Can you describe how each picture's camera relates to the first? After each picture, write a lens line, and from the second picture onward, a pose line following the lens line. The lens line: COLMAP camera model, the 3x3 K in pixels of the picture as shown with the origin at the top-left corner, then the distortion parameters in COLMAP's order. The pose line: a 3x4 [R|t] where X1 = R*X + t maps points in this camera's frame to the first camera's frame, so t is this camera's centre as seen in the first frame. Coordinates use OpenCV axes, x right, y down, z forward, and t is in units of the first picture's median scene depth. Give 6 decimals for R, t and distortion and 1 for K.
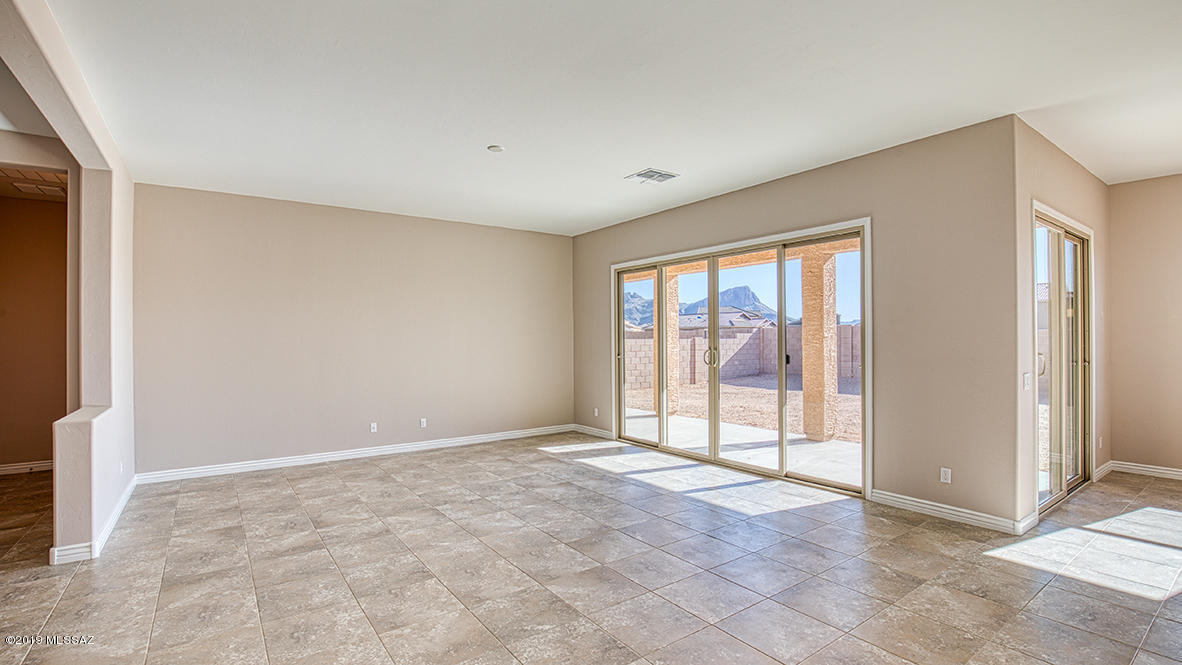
lens RADIAL K [[537.5, 0, 601.2], [0, 537.5, 337.6], [0, 0, 1]] dist [-0.039911, 0.008508]
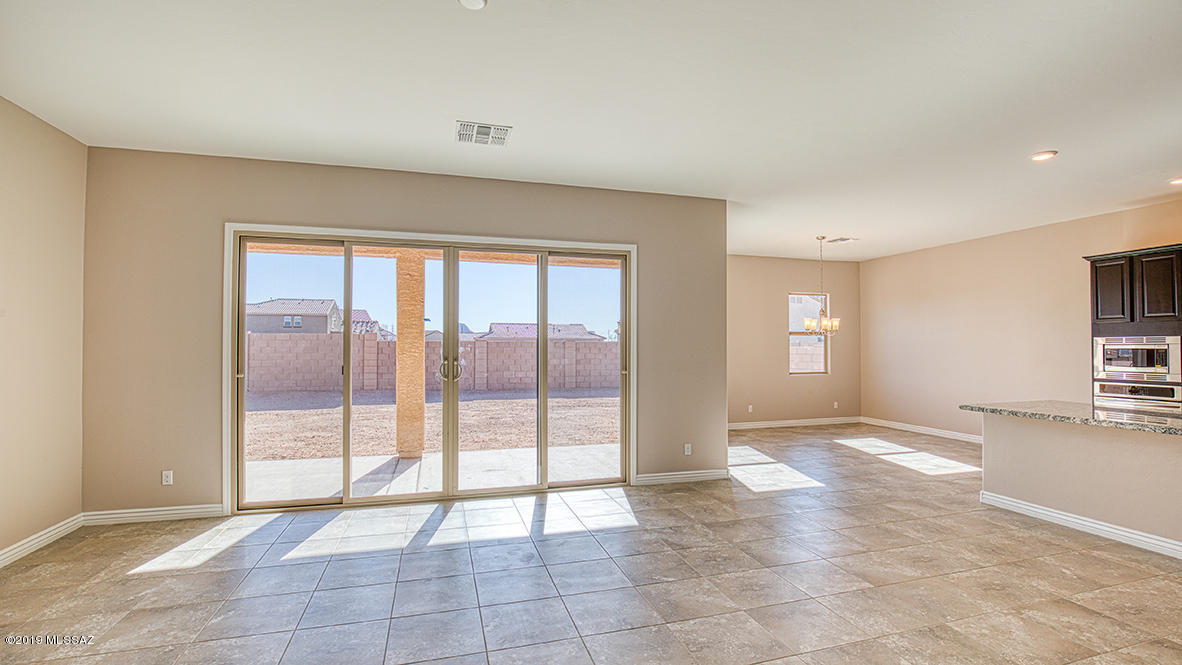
lens RADIAL K [[537.5, 0, 601.2], [0, 537.5, 337.6], [0, 0, 1]] dist [-0.039911, 0.008508]
pose [[0.330808, 0.022336, 0.943434, -0.557934], [-0.005931, 0.999749, -0.021590, 0.004842], [-0.943679, 0.001546, 0.330858, 0.587247]]
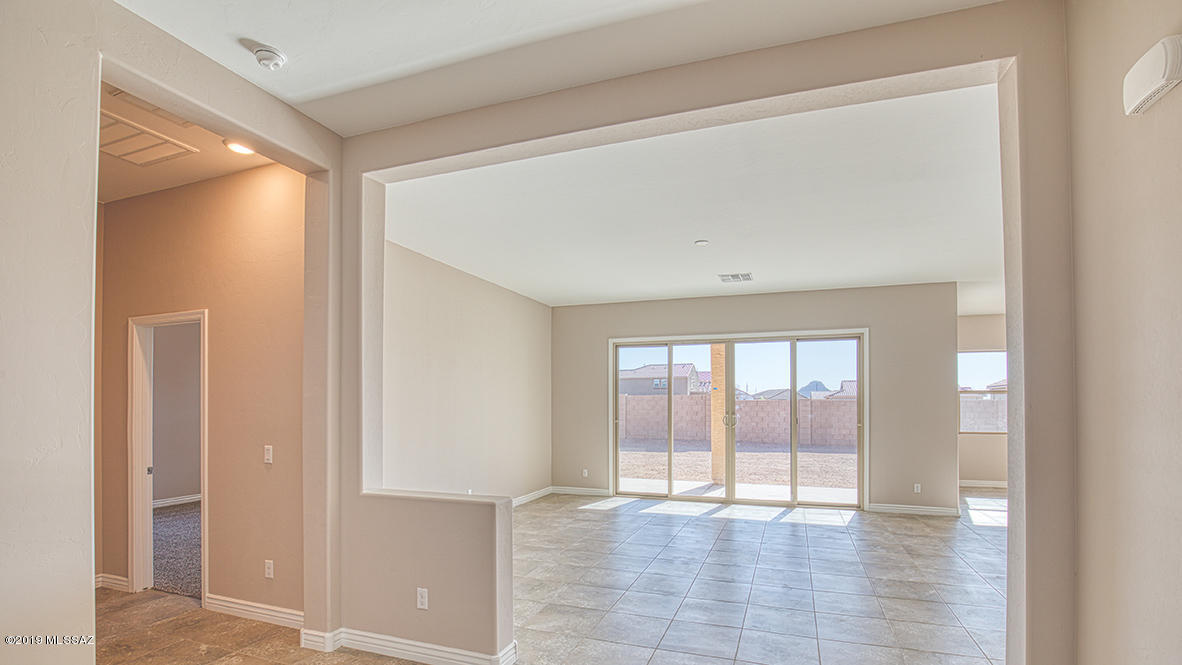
lens RADIAL K [[539.1, 0, 600.3], [0, 539.1, 399.5], [0, 0, 1]] dist [-0.029554, 0.000411]
pose [[0.829817, 0.012295, 0.557900, -0.875400], [-0.007602, 0.999914, -0.010729, 0.004016], [-0.557983, 0.004662, 0.829839, 0.123259]]
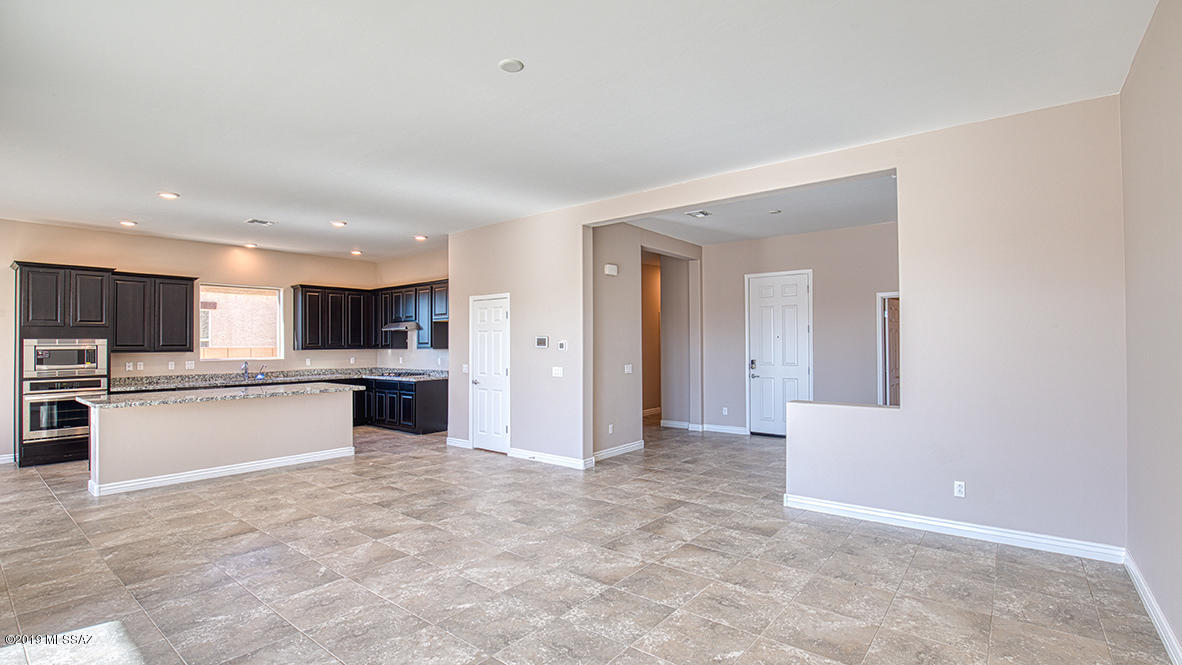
lens RADIAL K [[537.5, 0, 601.2], [0, 537.5, 337.6], [0, 0, 1]] dist [-0.039911, 0.008508]
pose [[-0.963736, 0.009314, -0.266694, -0.104315], [0.013408, 0.999819, -0.013533, 0.003968], [0.266519, -0.016618, -0.963686, 1.418932]]
